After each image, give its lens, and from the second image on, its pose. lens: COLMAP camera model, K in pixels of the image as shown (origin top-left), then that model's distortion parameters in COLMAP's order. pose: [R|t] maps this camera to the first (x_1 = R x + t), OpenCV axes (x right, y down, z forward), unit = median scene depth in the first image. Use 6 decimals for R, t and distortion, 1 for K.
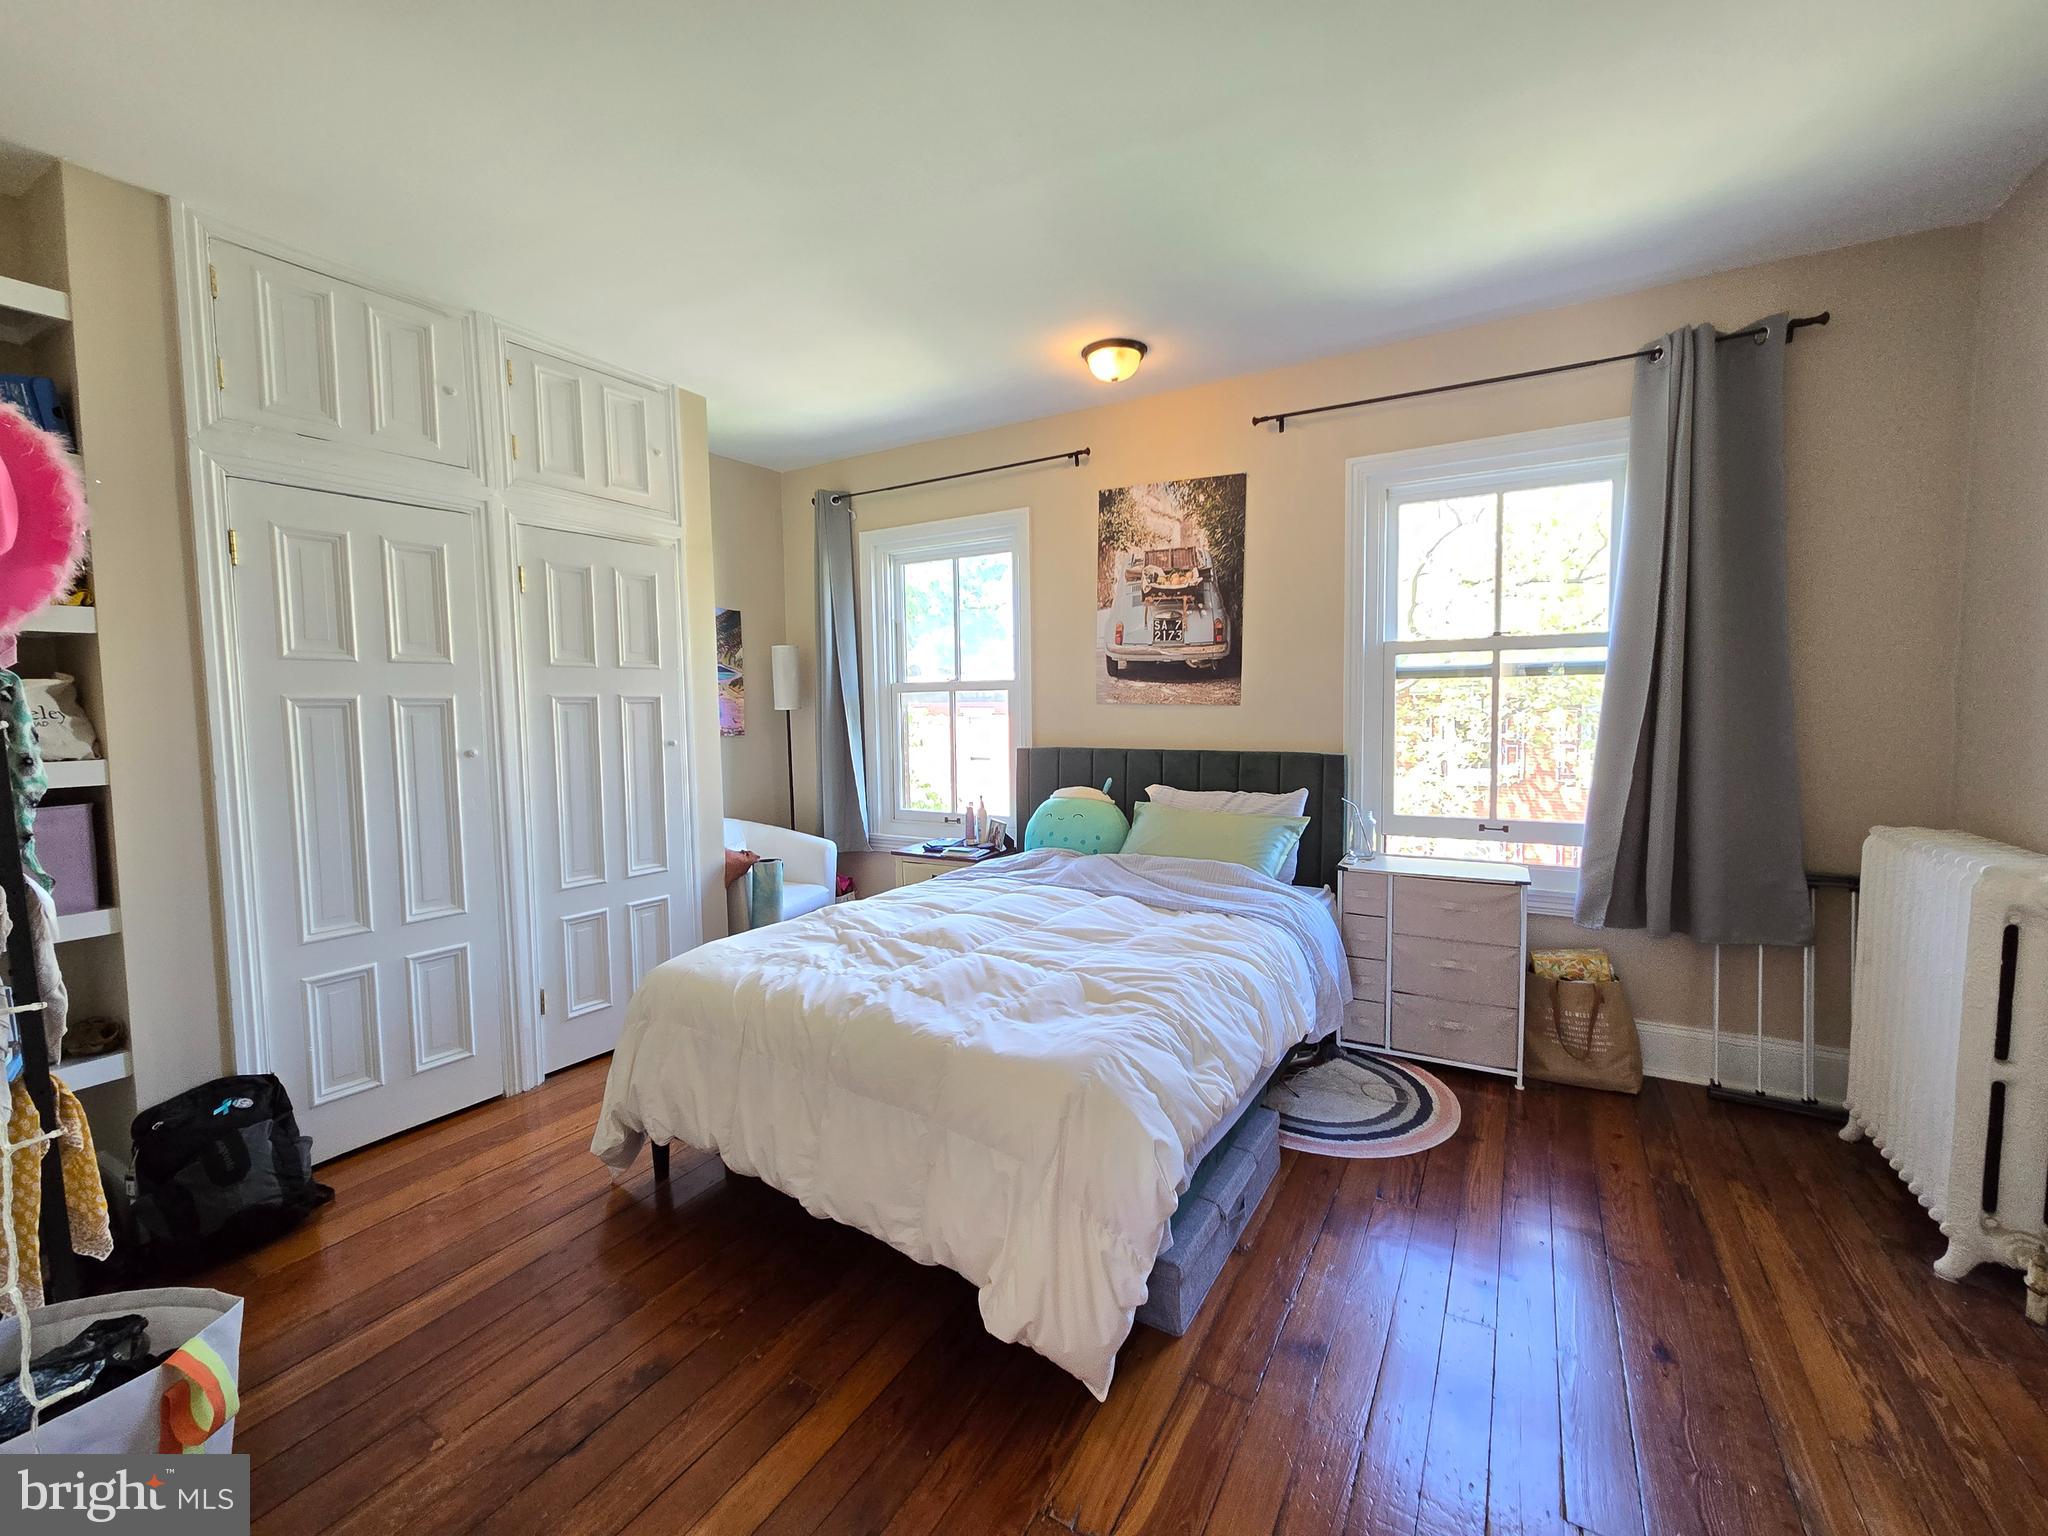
lens RADIAL K [[839.0, 0, 1033.8], [0, 839.0, 757.2], [0, 0, 1]] dist [0.000682, 0.000075]
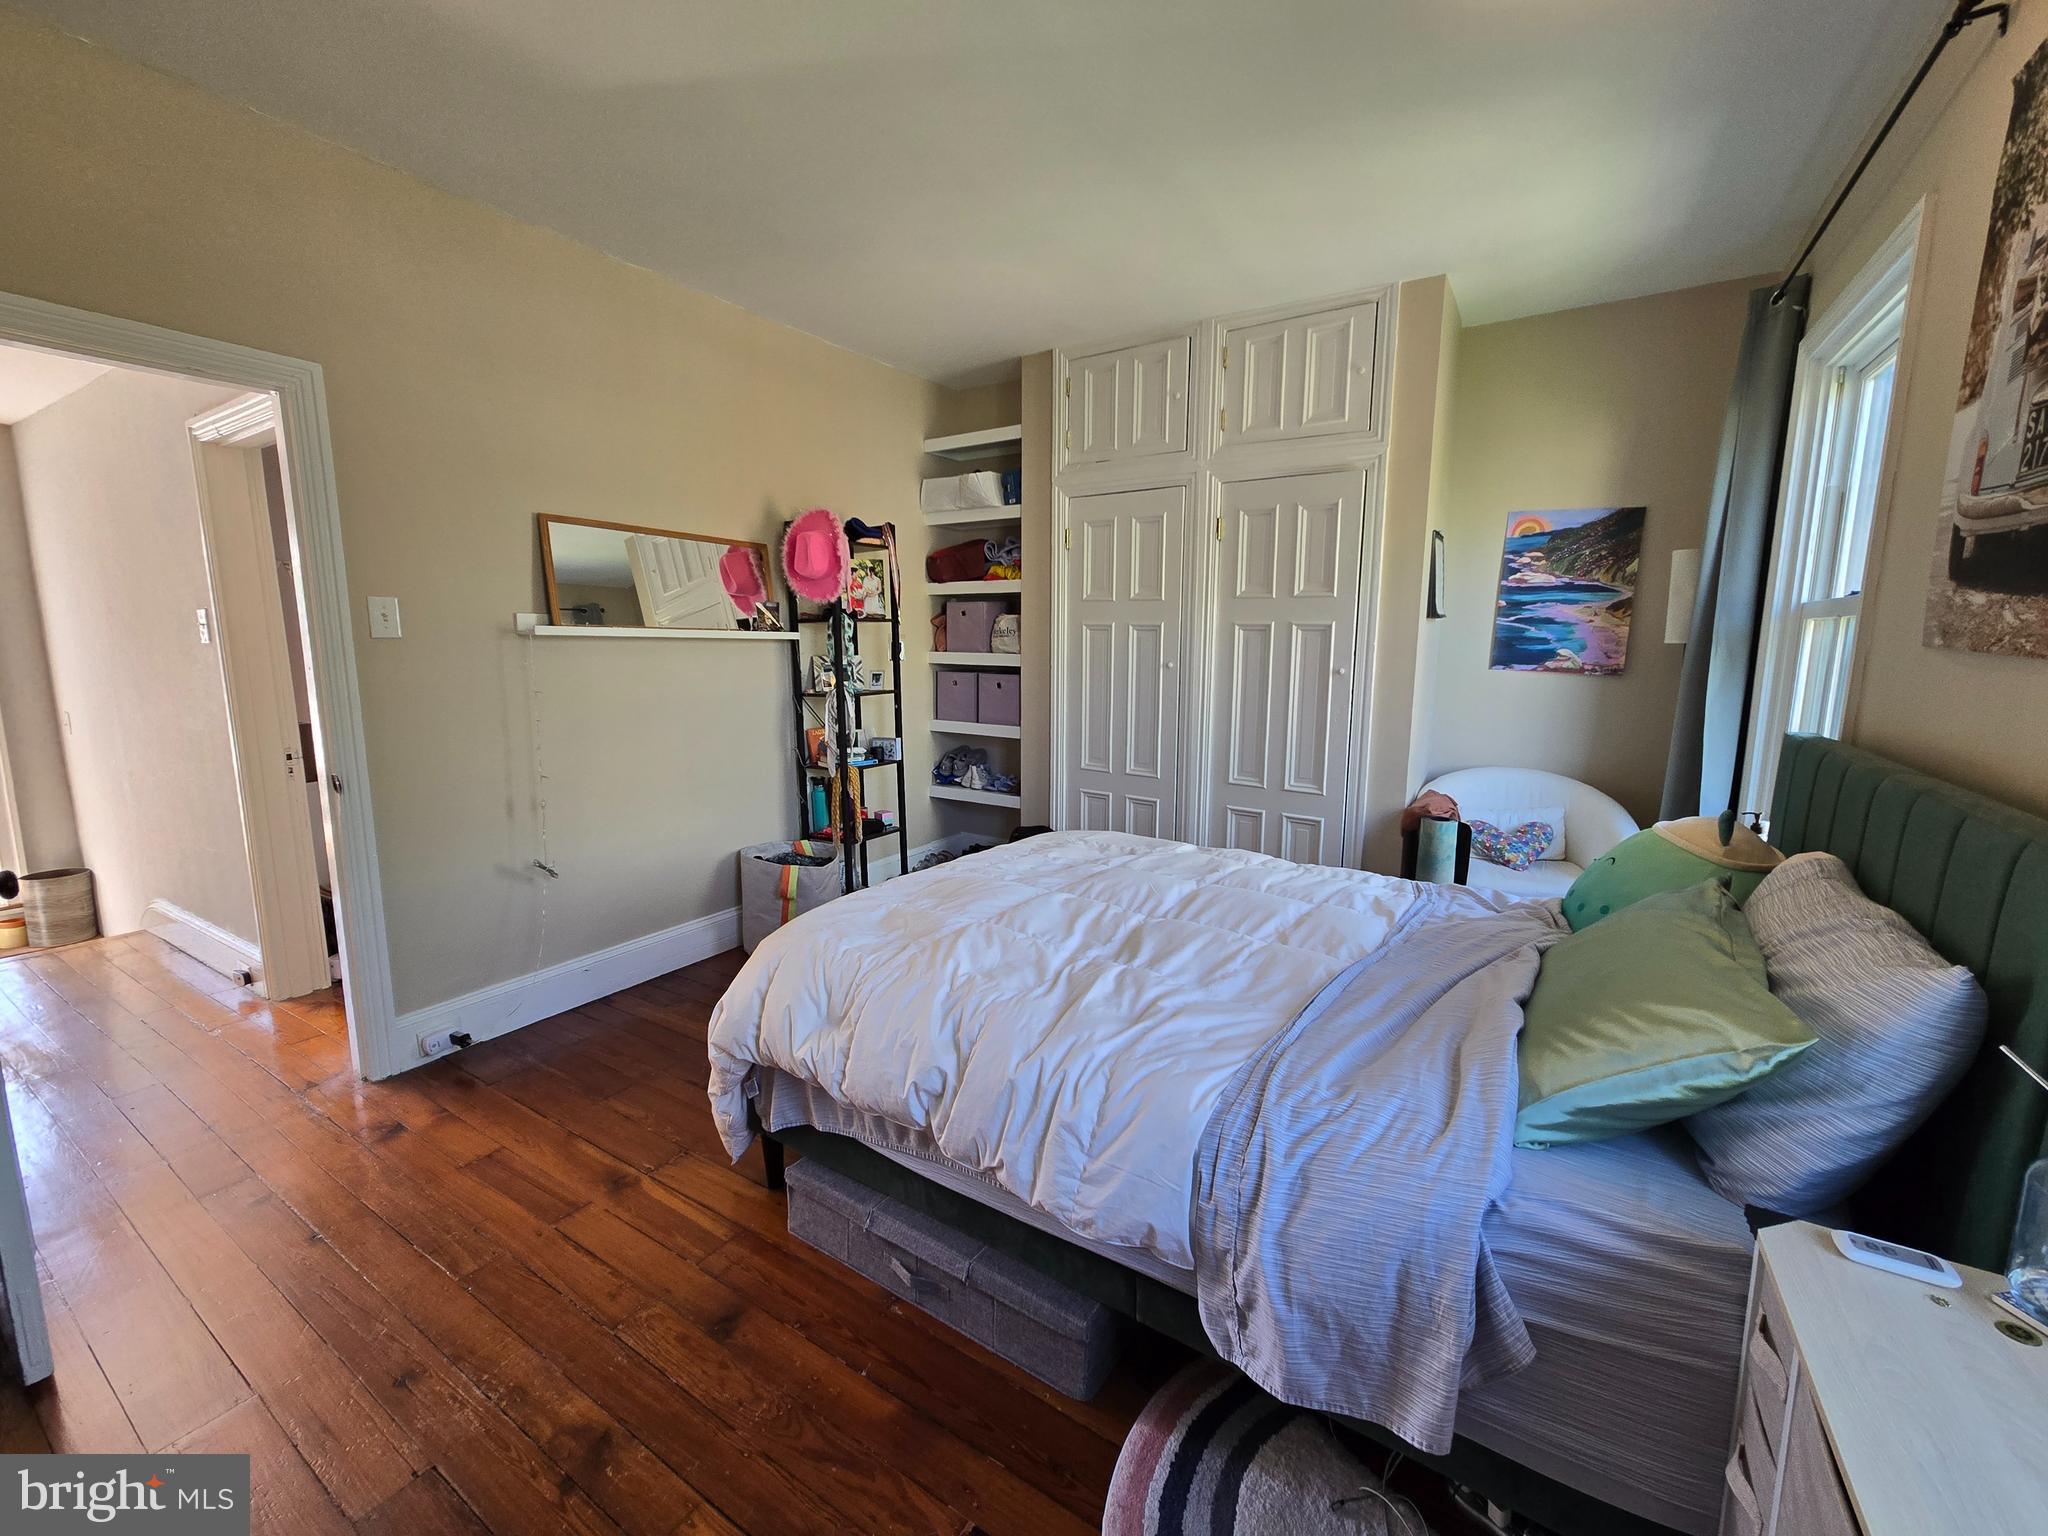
lens RADIAL K [[839.0, 0, 1033.8], [0, 839.0, 757.2], [0, 0, 1]] dist [0.000682, 0.000075]
pose [[-0.035956, 0.161707, -0.986184, 0.698874], [-0.071997, 0.983838, 0.163947, -0.064173], [0.996757, 0.076897, -0.023733, 0.798739]]
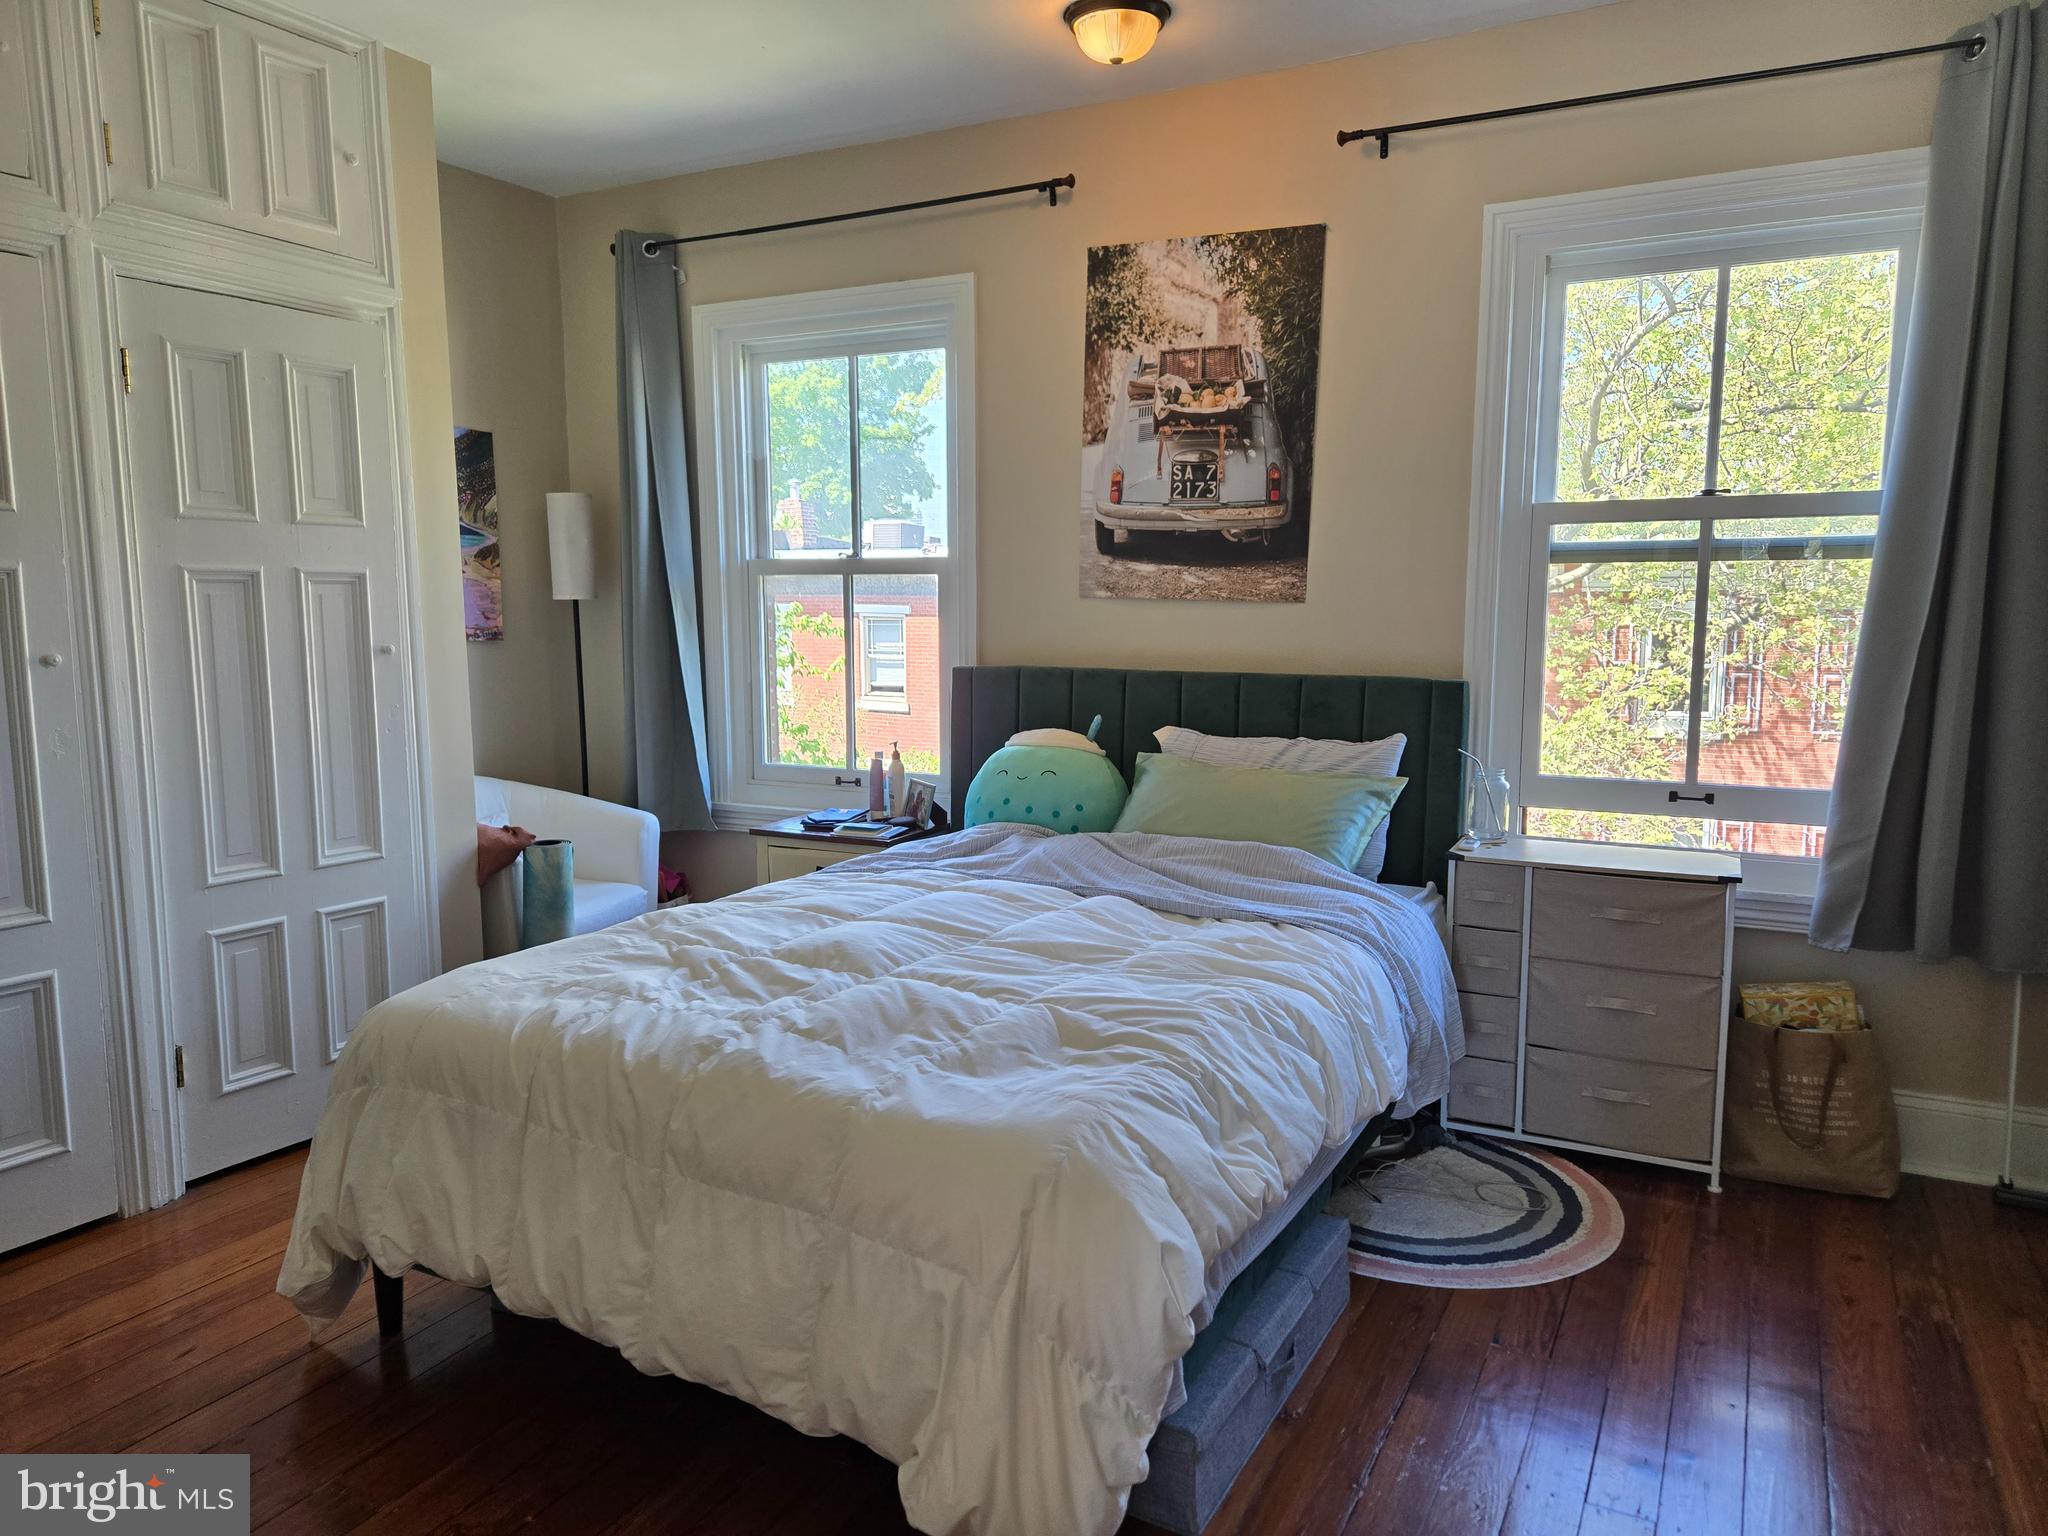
lens RADIAL K [[1371.3, 0, 1037.8], [0, 1371.3, 771.1], [0, 0, 1]] dist [0.078746, -0.063873]
pose [[0.998790, 0.008062, 0.048504, -0.007222], [-0.010965, 0.998144, 0.059897, 0.006591], [-0.047931, -0.060356, 0.997025, -0.047085]]
